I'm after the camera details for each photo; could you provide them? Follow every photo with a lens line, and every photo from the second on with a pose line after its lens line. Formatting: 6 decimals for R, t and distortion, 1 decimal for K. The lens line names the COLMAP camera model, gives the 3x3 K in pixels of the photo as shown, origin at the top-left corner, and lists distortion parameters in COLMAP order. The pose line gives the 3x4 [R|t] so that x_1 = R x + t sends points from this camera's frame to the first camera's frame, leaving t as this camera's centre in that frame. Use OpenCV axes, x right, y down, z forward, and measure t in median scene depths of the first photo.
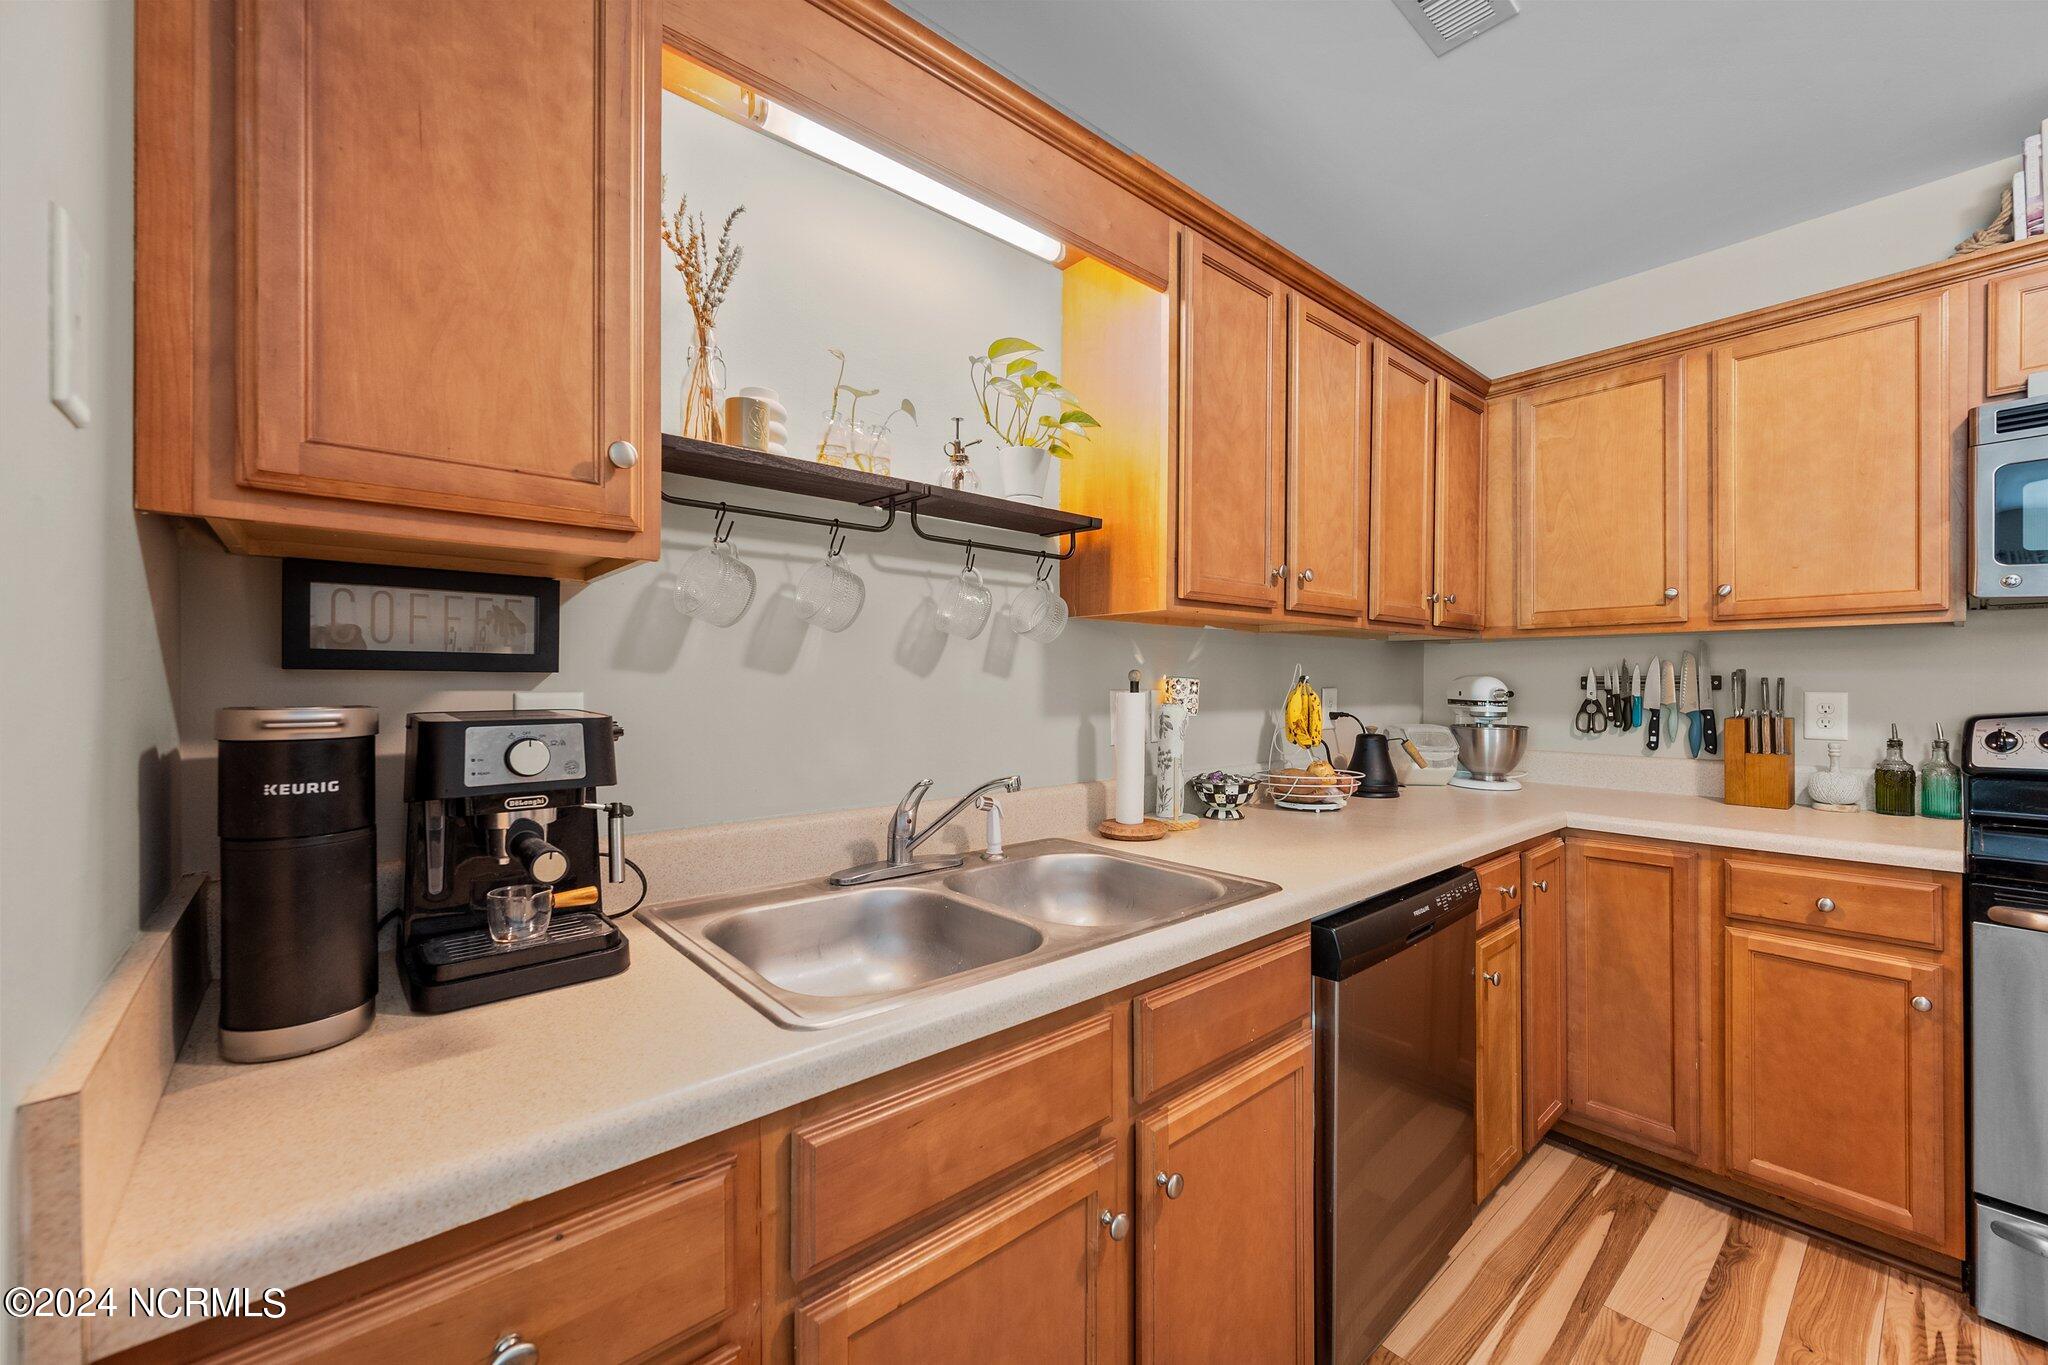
lens RADIAL K [[805.5, 0, 1028.6], [0, 805.5, 683.1], [0, 0, 1]] dist [0.000371, 0.000339]
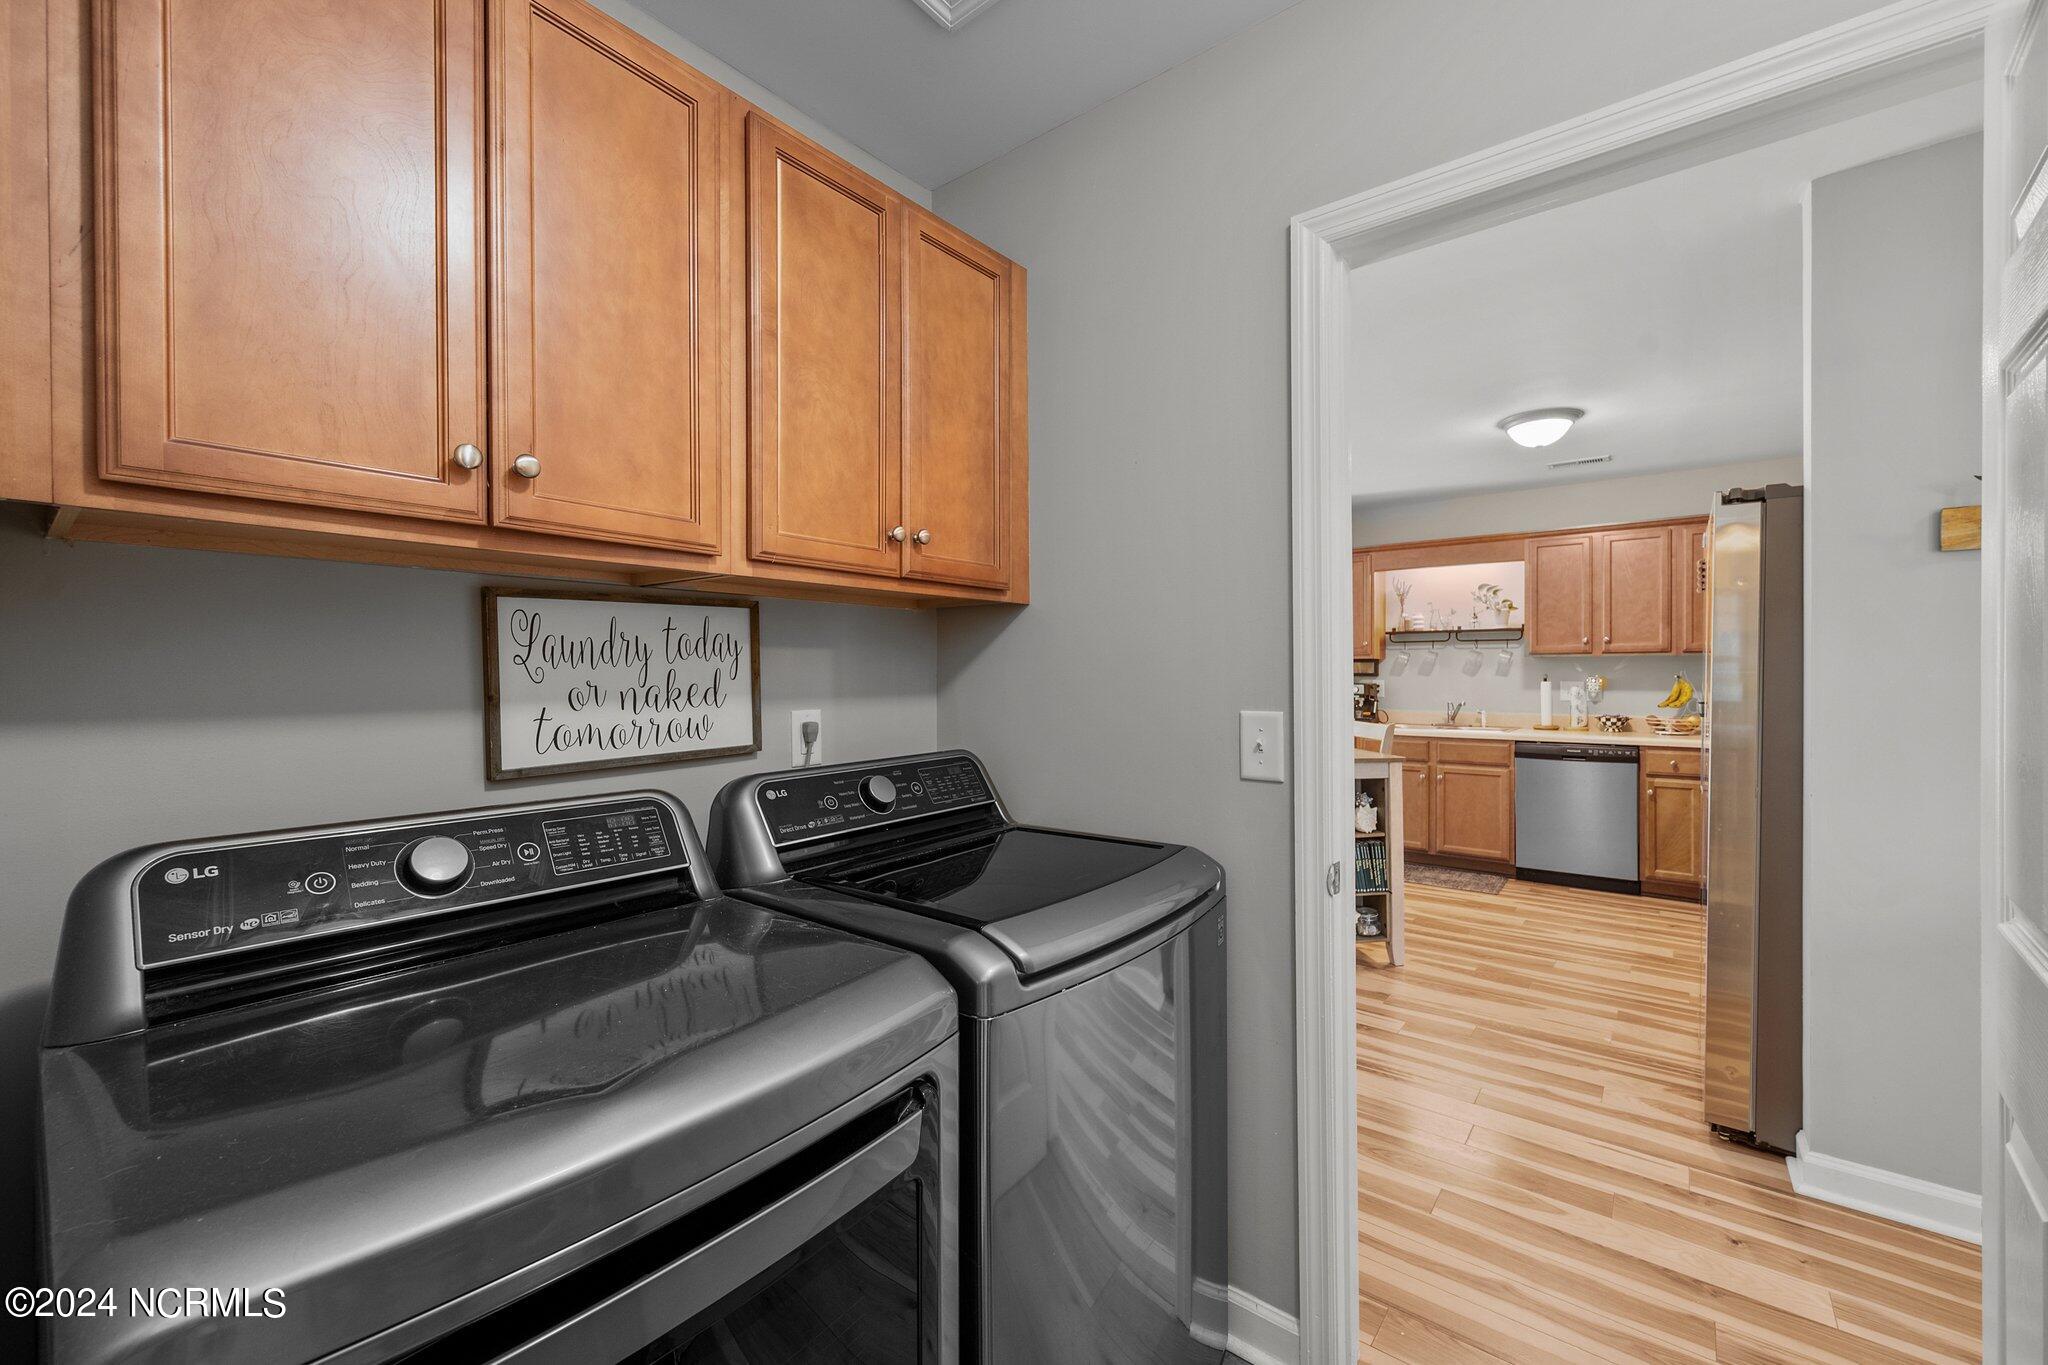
lens RADIAL K [[813.8, 0, 1024.0], [0, 813.8, 682.5], [0, 0, 1]] dist [-0.011586, 0.000095]
pose [[0.178919, 0.012982, -0.983778, 2.525416], [0.004478, 0.999892, 0.014009, -0.034256], [0.983854, -0.006912, 0.178841, -1.335139]]
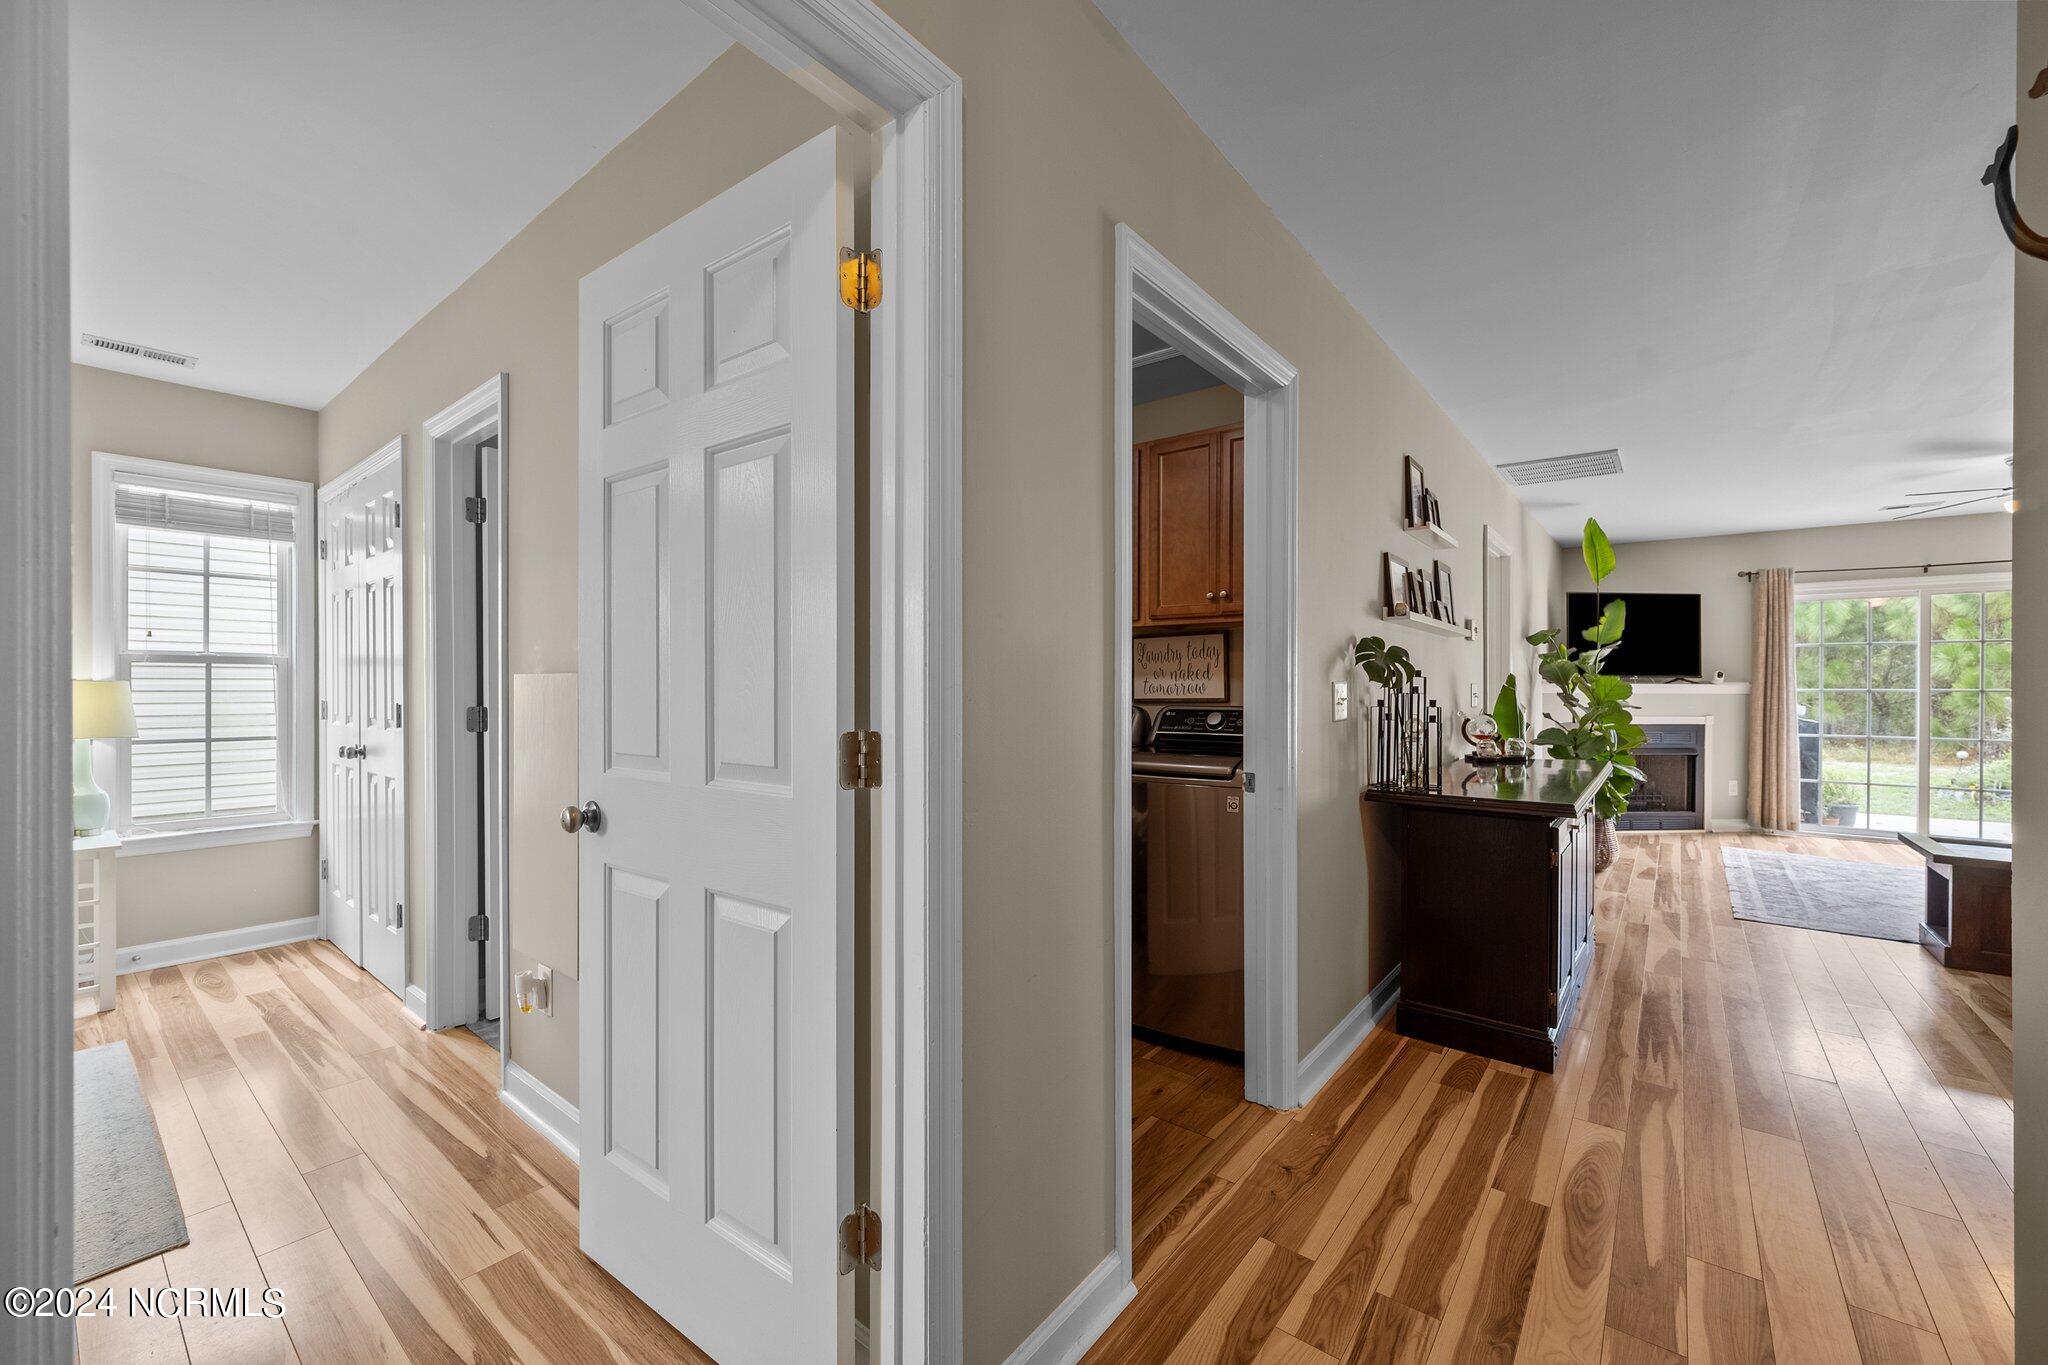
lens RADIAL K [[809.4, 0, 1030.4], [0, 809.4, 686.3], [0, 0, 1]] dist [0.001475, 0.000014]
pose [[-0.982820, -0.001677, -0.184559, 2.386958], [-0.001688, 0.999999, -0.000096, 0.017371], [0.184559, 0.000218, -0.982821, 0.253950]]
